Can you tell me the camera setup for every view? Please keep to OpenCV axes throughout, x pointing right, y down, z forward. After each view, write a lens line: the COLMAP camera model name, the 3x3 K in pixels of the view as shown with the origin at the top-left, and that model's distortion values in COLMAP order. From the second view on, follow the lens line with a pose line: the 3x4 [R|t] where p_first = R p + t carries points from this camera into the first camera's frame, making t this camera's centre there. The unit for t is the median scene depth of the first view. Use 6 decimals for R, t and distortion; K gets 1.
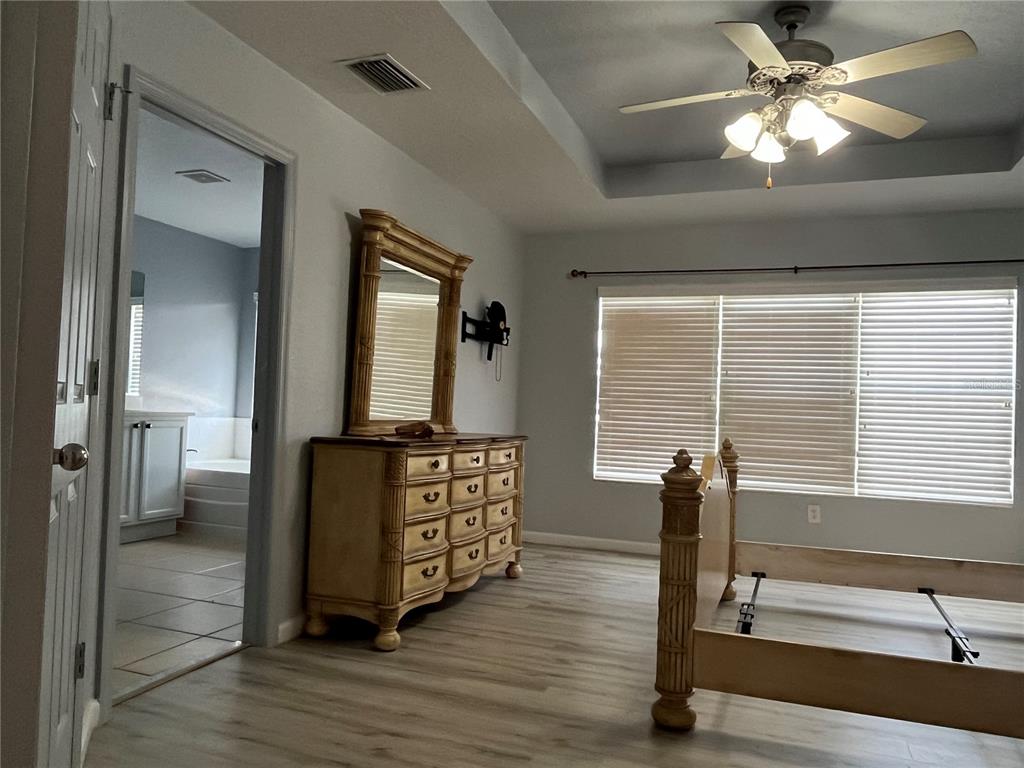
lens RADIAL K [[740.5, 0, 509.8], [0, 740.5, 385.9], [0, 0, 1]] dist [-0.003278, 0.000427]
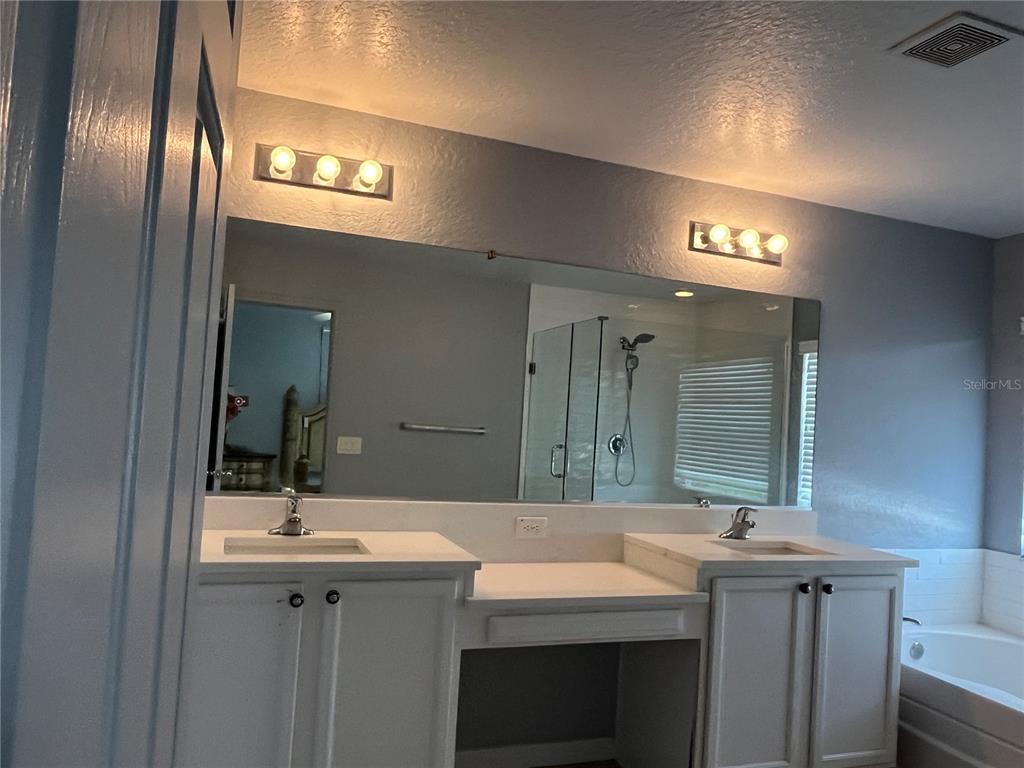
lens RADIAL K [[740.5, 0, 508.9], [0, 740.5, 386.2], [0, 0, 1]] dist [-0.003278, 0.000427]
pose [[0.652858, -0.030657, -0.756859, -0.228165], [-0.016755, 0.998352, -0.054891, -0.050307], [0.757295, 0.048518, 0.651269, 0.467134]]
